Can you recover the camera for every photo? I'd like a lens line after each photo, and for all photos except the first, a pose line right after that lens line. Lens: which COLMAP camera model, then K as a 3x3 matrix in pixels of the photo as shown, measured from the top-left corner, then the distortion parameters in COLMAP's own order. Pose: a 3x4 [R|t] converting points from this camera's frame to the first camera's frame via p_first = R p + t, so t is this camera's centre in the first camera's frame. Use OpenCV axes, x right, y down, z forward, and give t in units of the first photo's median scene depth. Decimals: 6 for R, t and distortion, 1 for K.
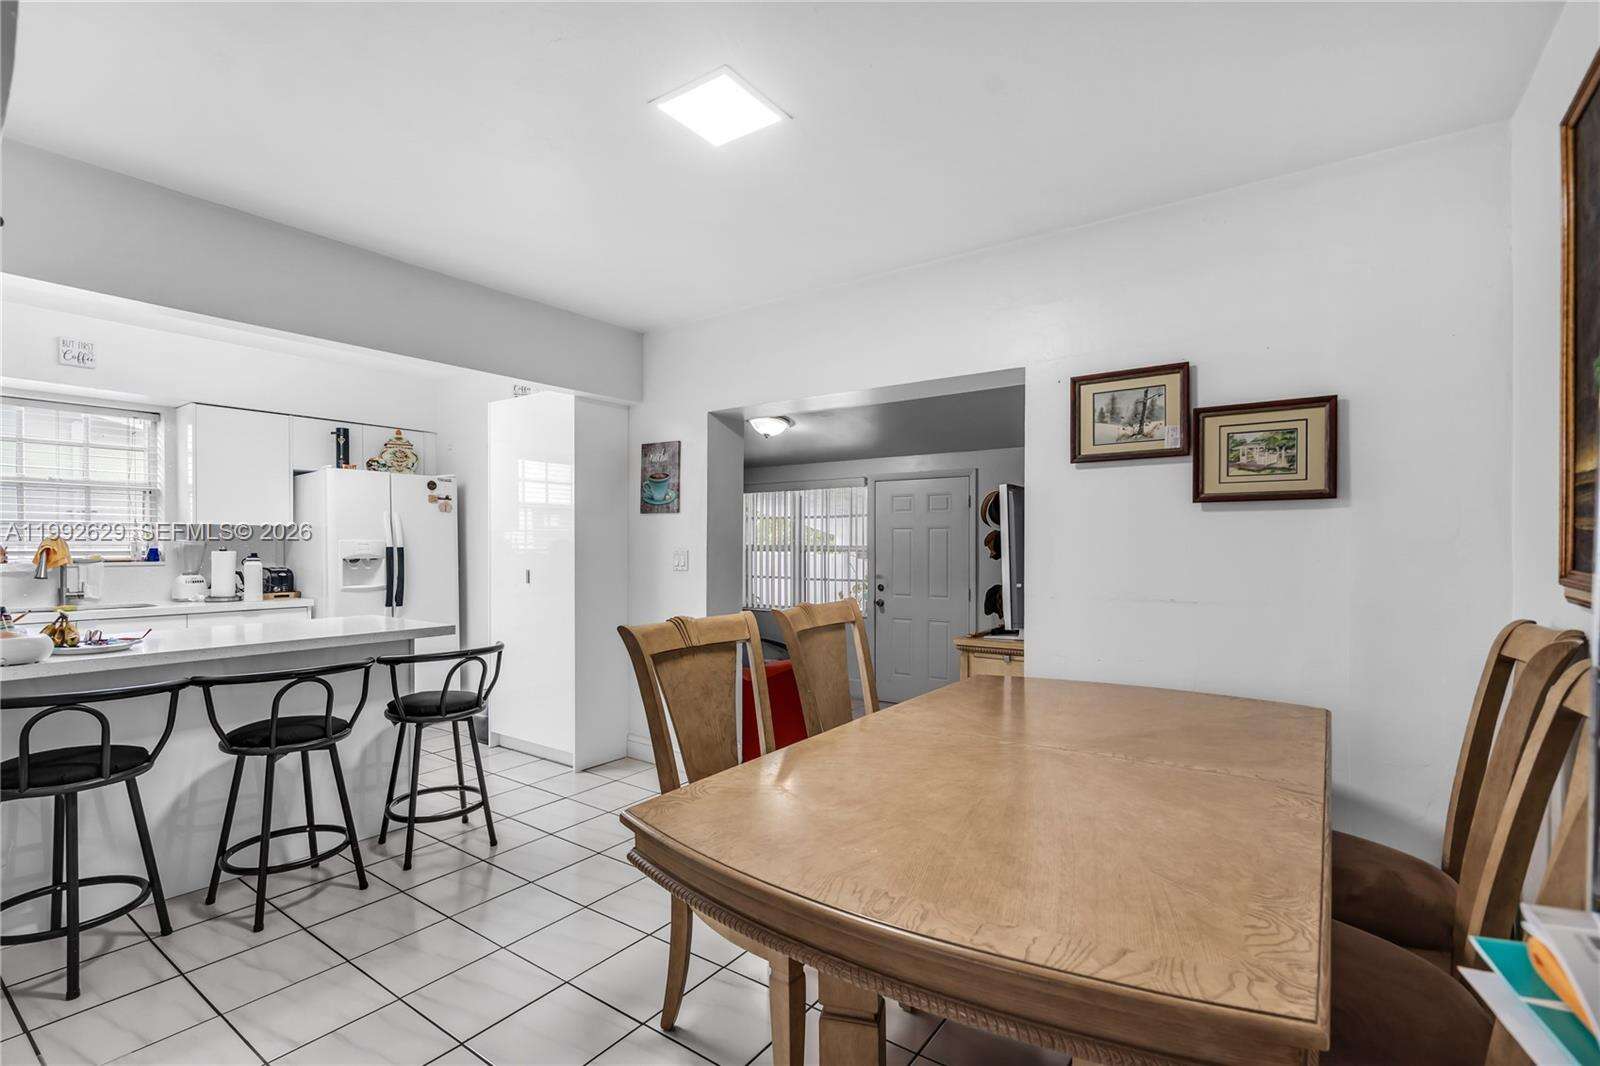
lens RADIAL K [[733.7, 0, 799.1], [0, 733.7, 538.0], [0, 0, 1]] dist [0.000174, -0.000037]
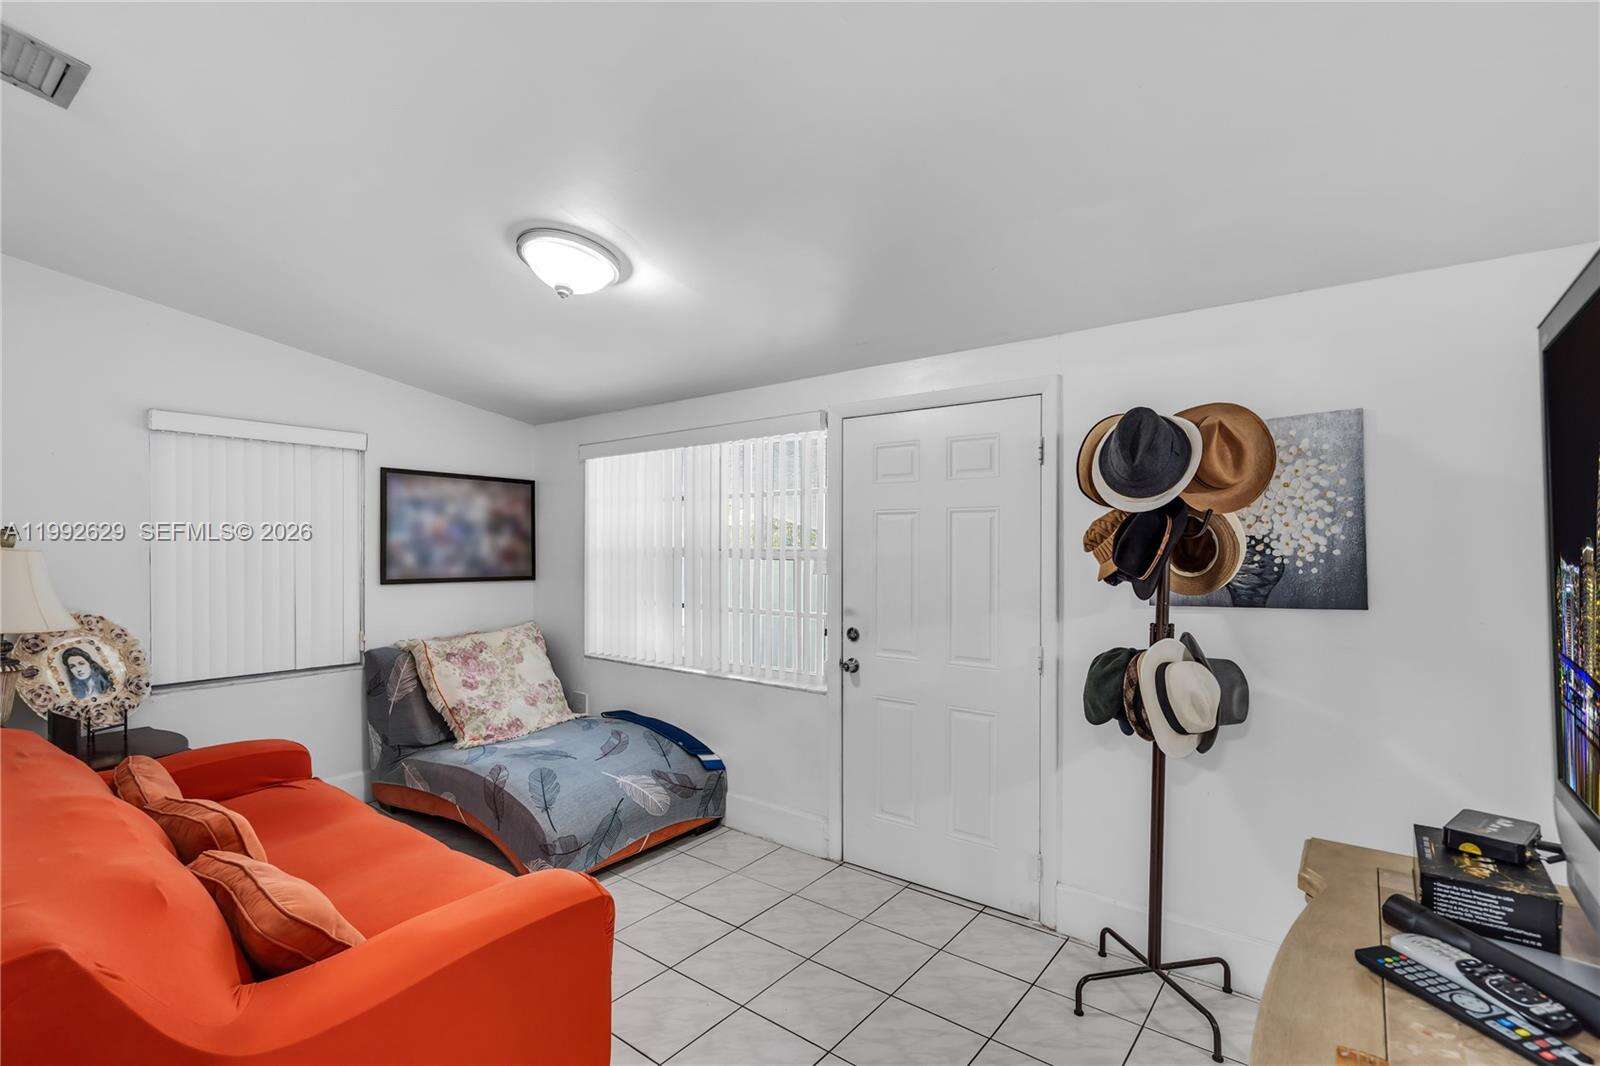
lens RADIAL K [[733.7, 0, 800.2], [0, 733.7, 540.7], [0, 0, 1]] dist [0.000174, -0.000037]
pose [[0.998995, 0.001420, -0.044793, 0.097908], [-0.001413, 0.999999, 0.000189, 0.004918], [0.044793, -0.000125, 0.998996, 0.508563]]
